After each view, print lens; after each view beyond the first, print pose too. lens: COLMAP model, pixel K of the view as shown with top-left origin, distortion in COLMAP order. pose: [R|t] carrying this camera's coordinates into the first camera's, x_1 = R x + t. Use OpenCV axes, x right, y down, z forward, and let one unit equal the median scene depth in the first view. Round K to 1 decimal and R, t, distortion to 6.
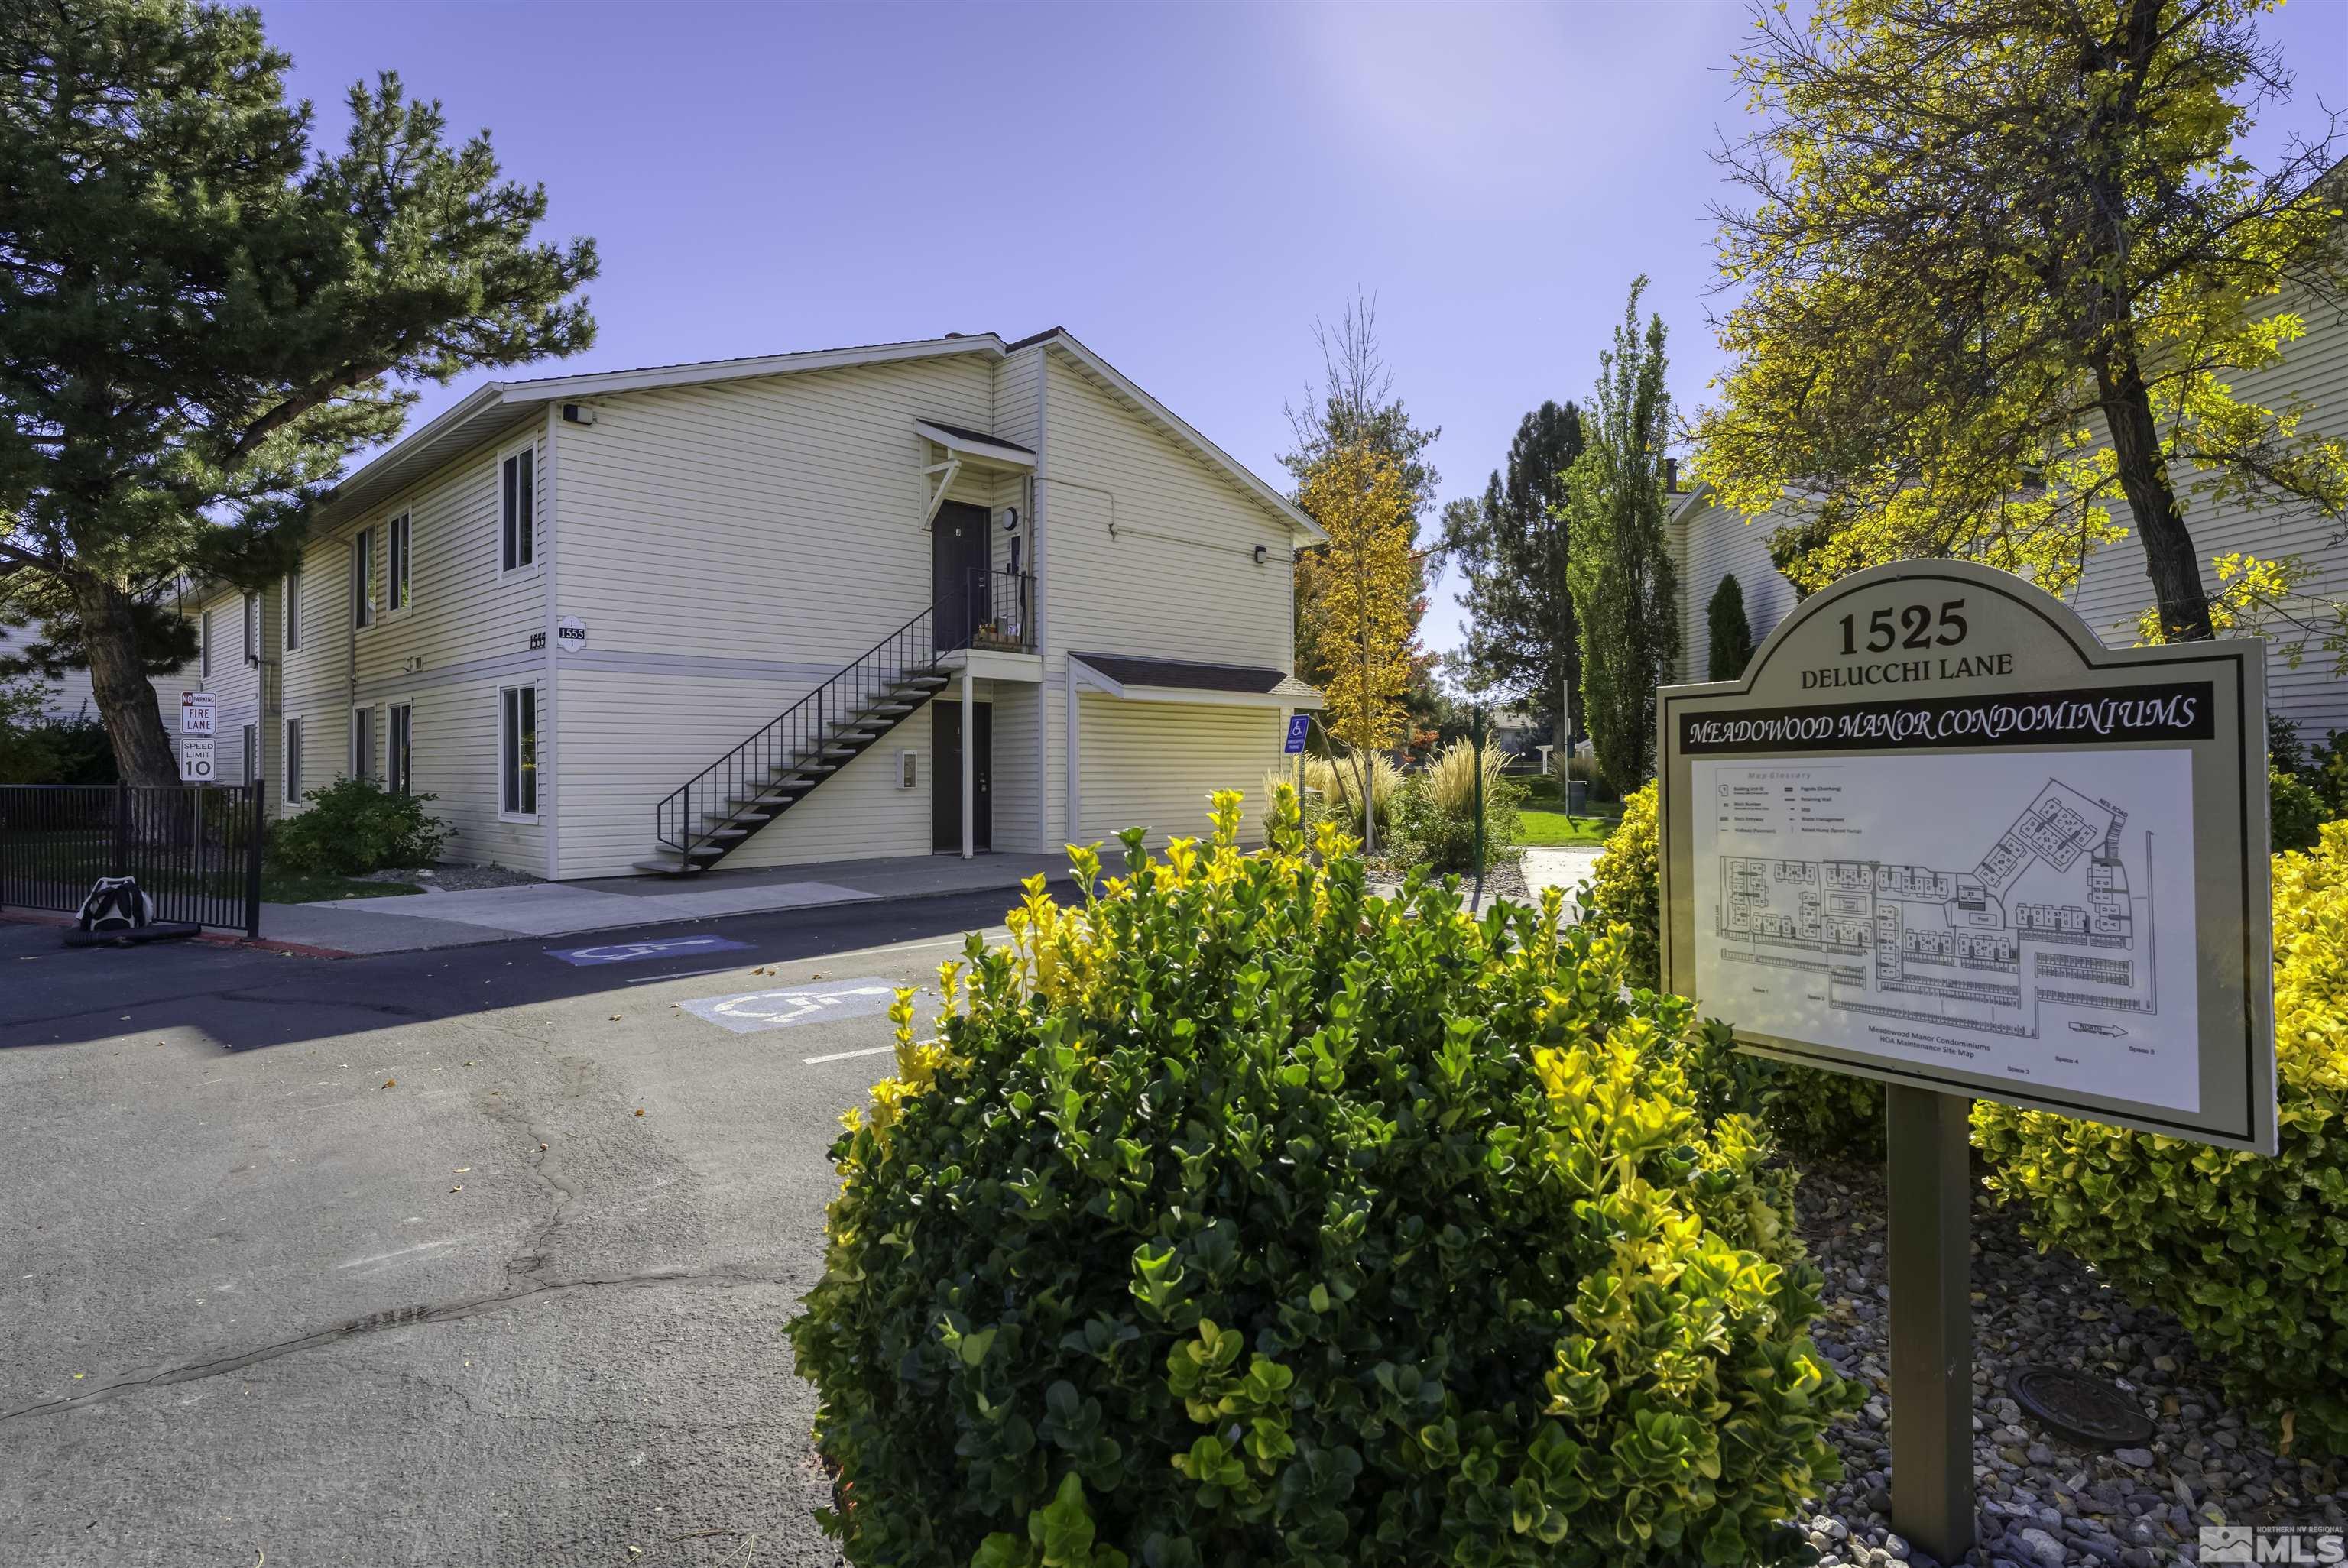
lens RADIAL K [[1154.1, 0, 1180.1], [0, 1154.1, 767.4], [0, 0, 1]] dist [0.000505, -0.000011]
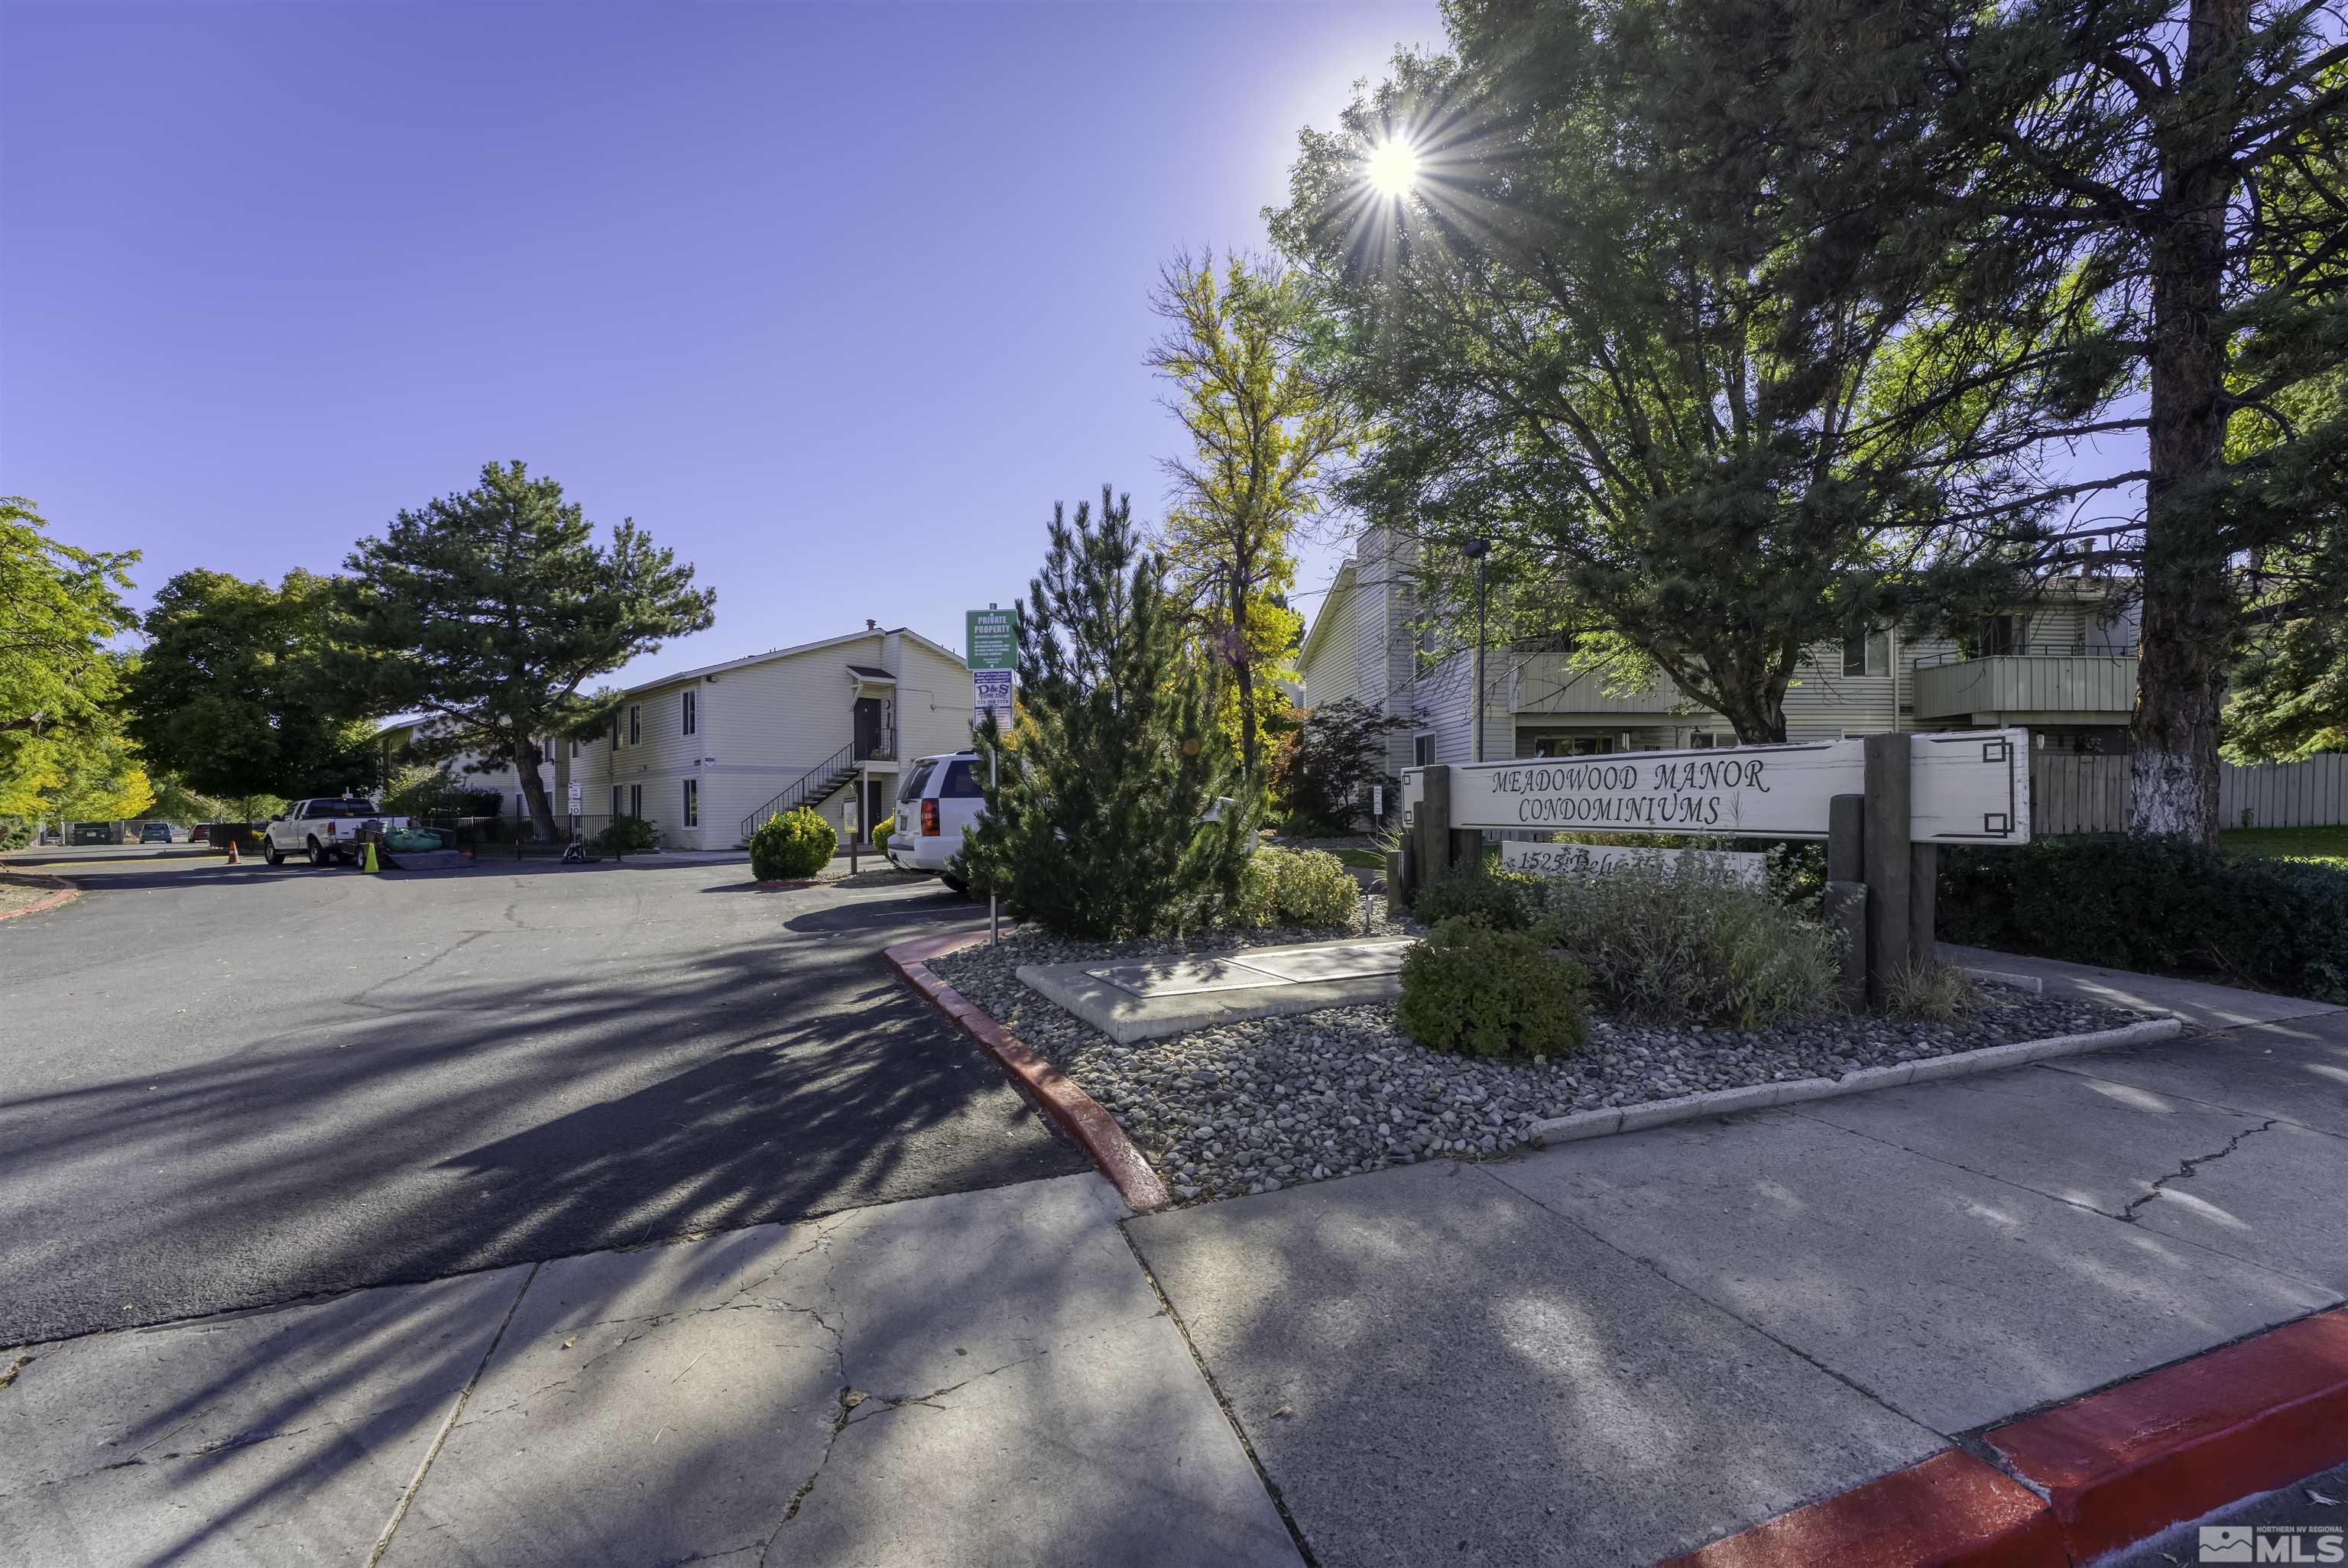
lens RADIAL K [[952.4, 0, 1167.1], [0, 952.4, 800.3], [0, 0, 1]] dist [-0.002813, -0.000298]
pose [[0.999955, -0.005090, -0.007977, 0.455812], [0.005108, 0.999984, 0.002247, -0.017122], [0.007966, -0.002287, 0.999966, -0.991558]]
